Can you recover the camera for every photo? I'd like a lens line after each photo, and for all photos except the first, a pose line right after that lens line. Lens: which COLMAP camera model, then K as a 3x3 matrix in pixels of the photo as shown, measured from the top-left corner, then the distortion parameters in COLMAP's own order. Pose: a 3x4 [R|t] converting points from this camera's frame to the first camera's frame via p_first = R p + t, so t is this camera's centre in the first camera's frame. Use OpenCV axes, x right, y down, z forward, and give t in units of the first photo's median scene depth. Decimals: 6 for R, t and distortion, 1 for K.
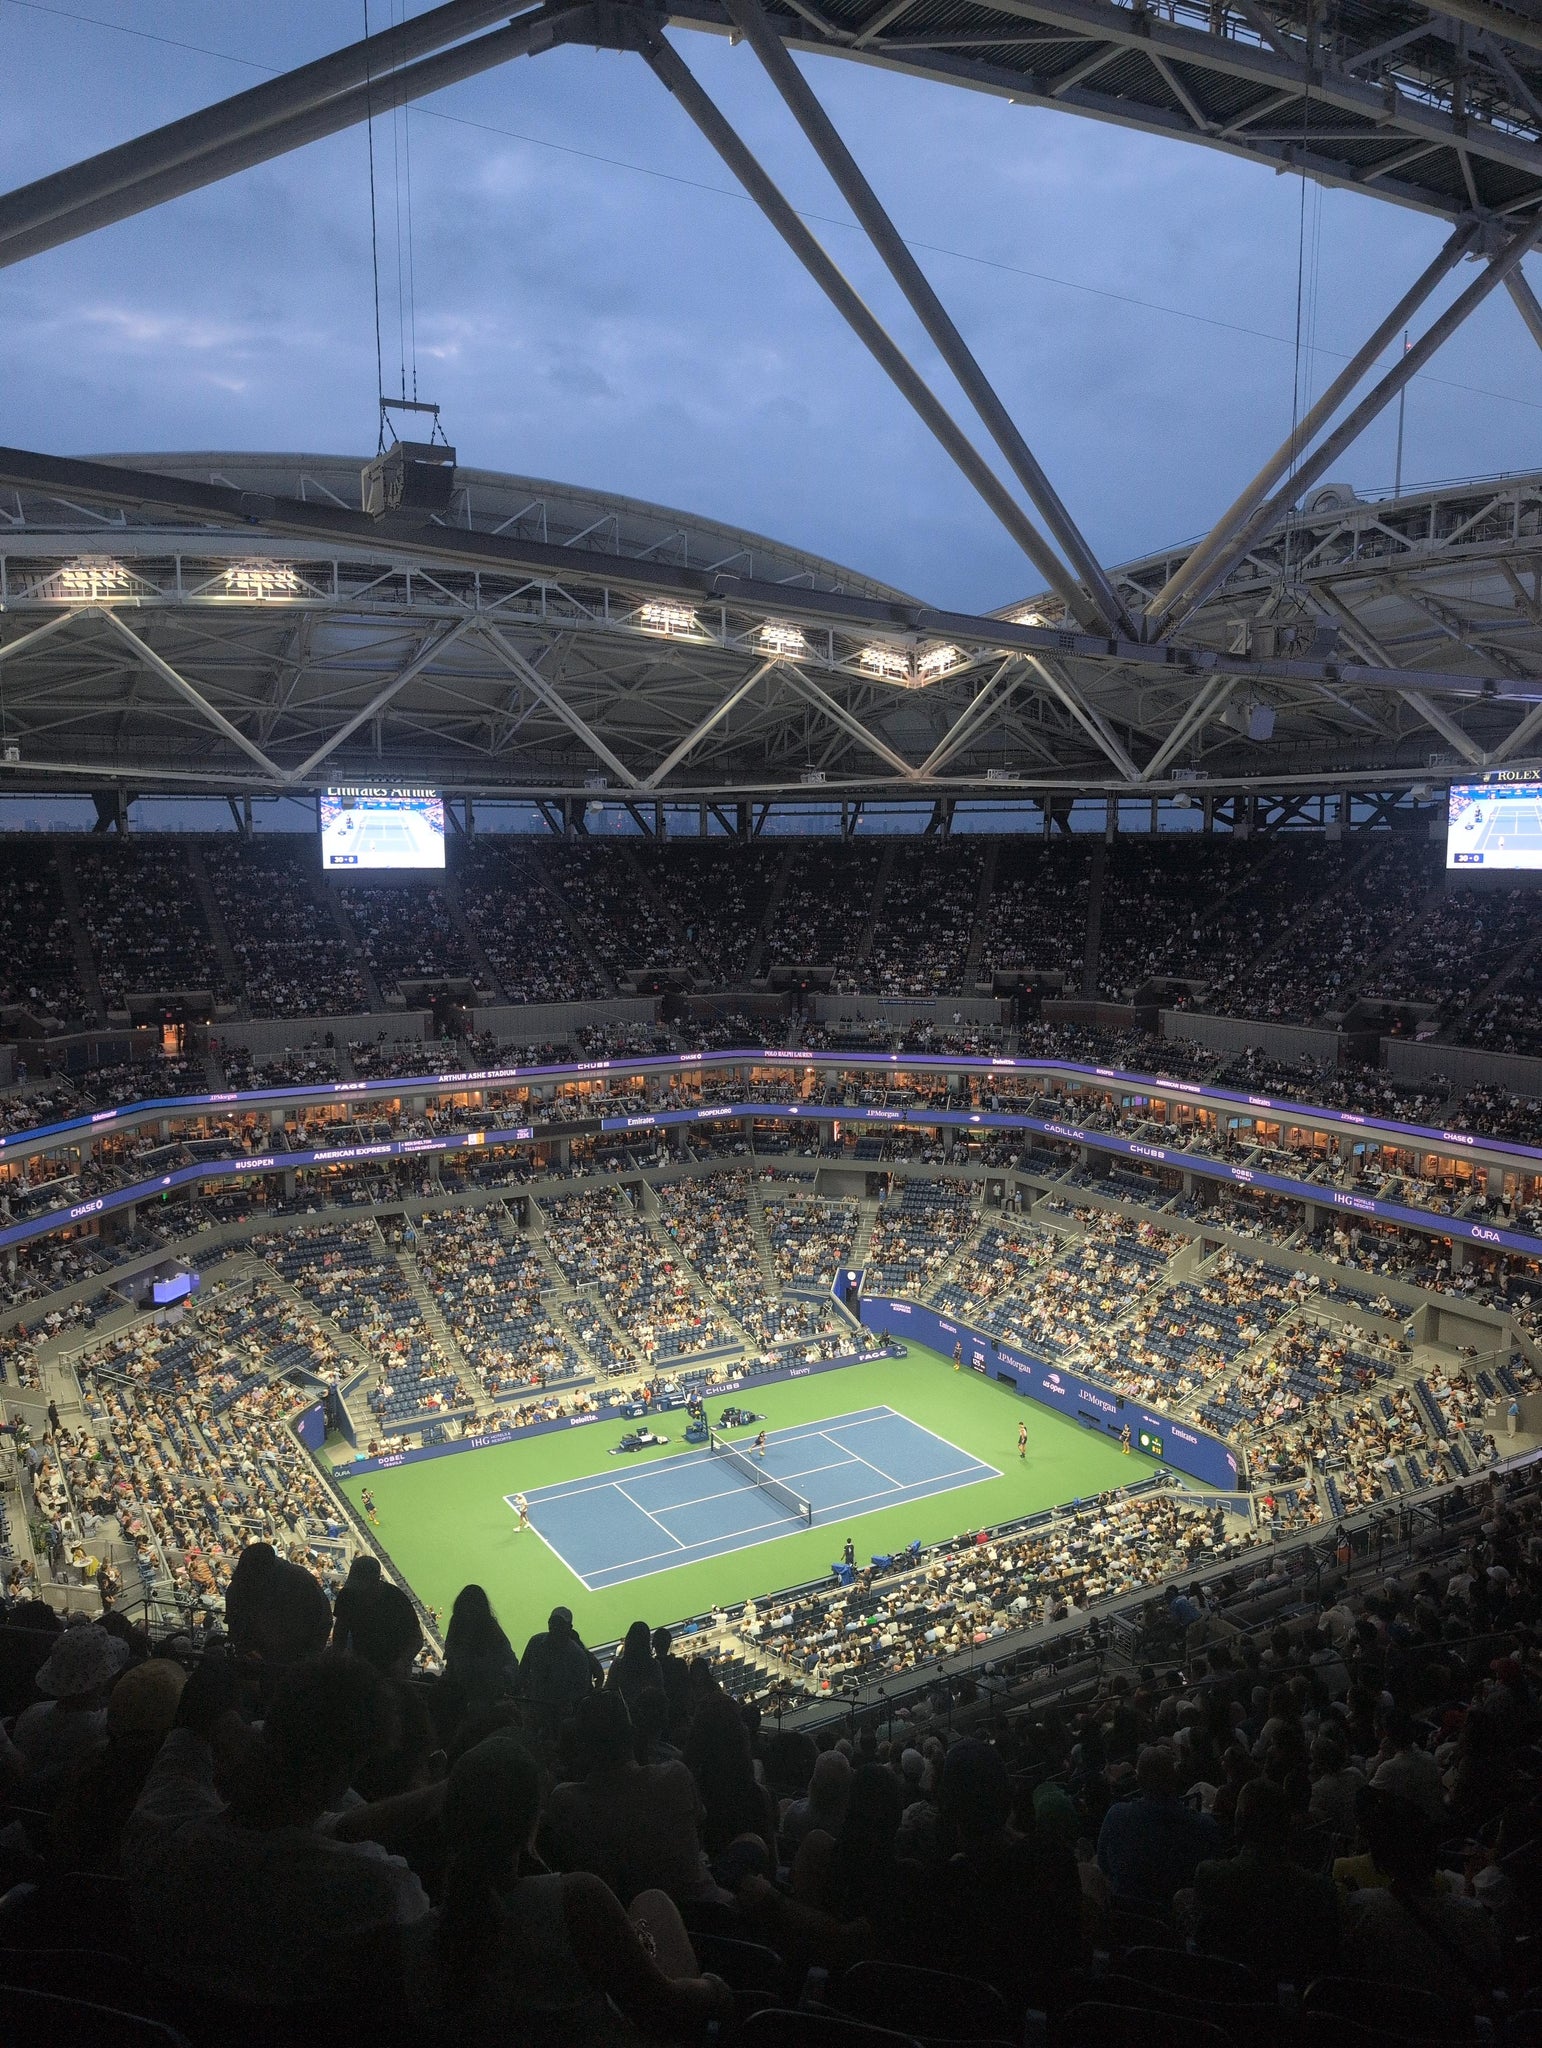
lens RADIAL K [[1440.2, 0, 759.6], [0, 1440.2, 1007.5], [0, 0, 1]] dist [0.032171, -0.002882]
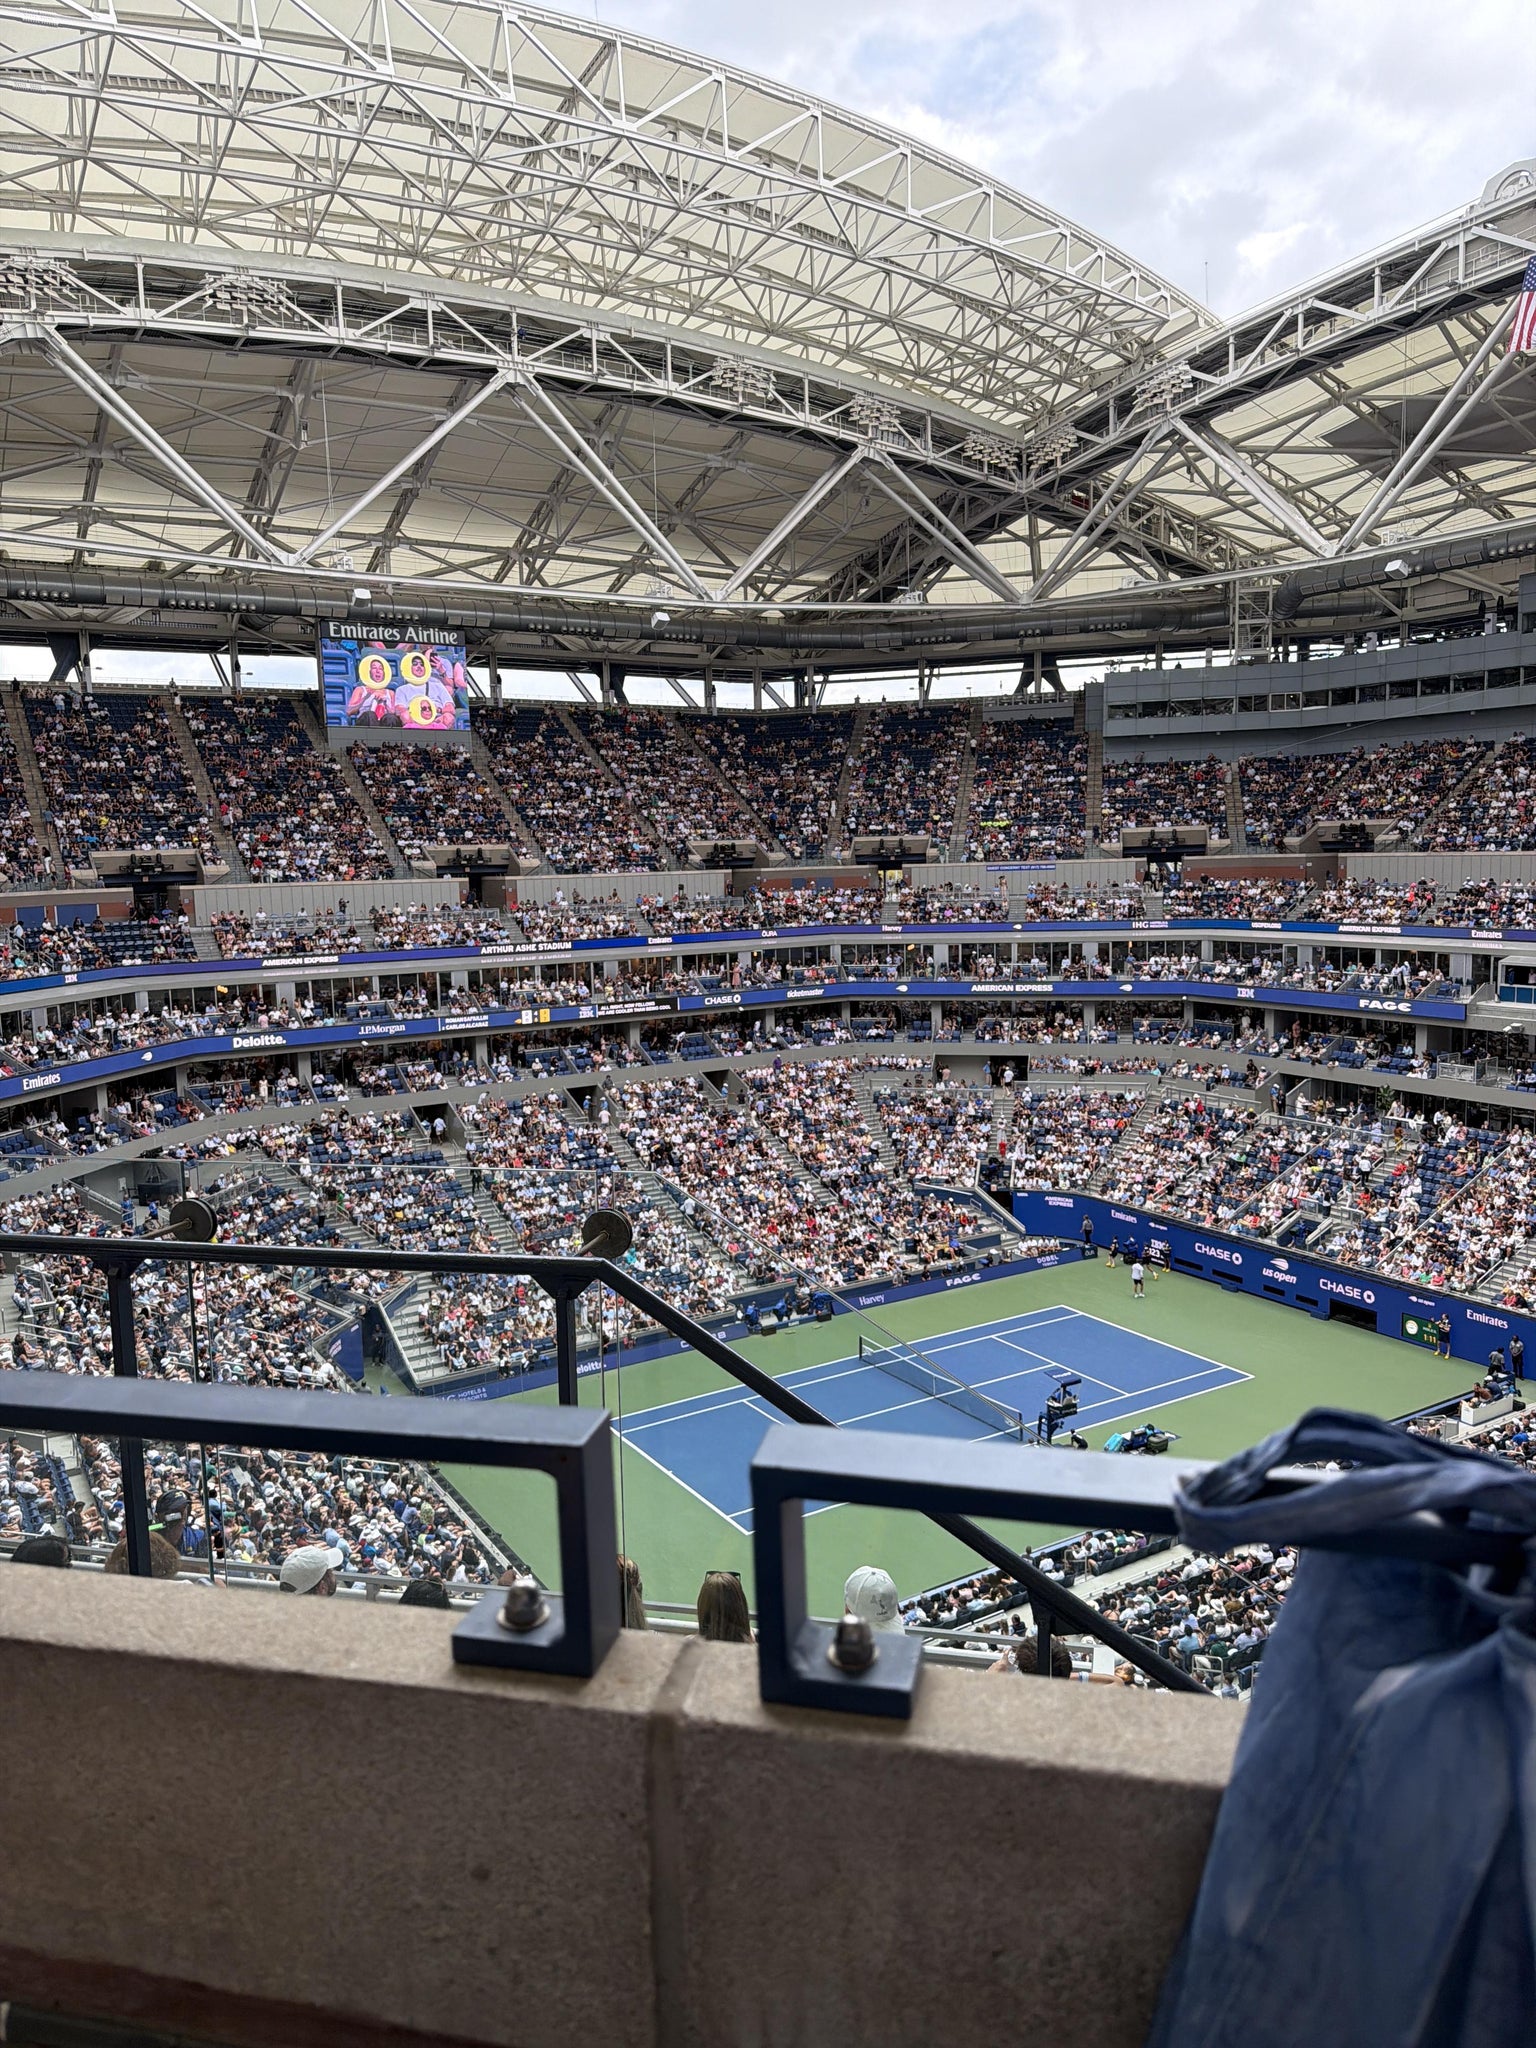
lens RADIAL K [[1431.2, 0, 768.1], [0, 1431.2, 1033.9], [0, 0, 1]] dist [0.048327, -0.038491]
pose [[0.999524, -0.025229, 0.017731, -0.076405], [0.024933, 0.999550, 0.016701, 0.091244], [-0.018145, -0.016251, 0.999703, 0.181491]]
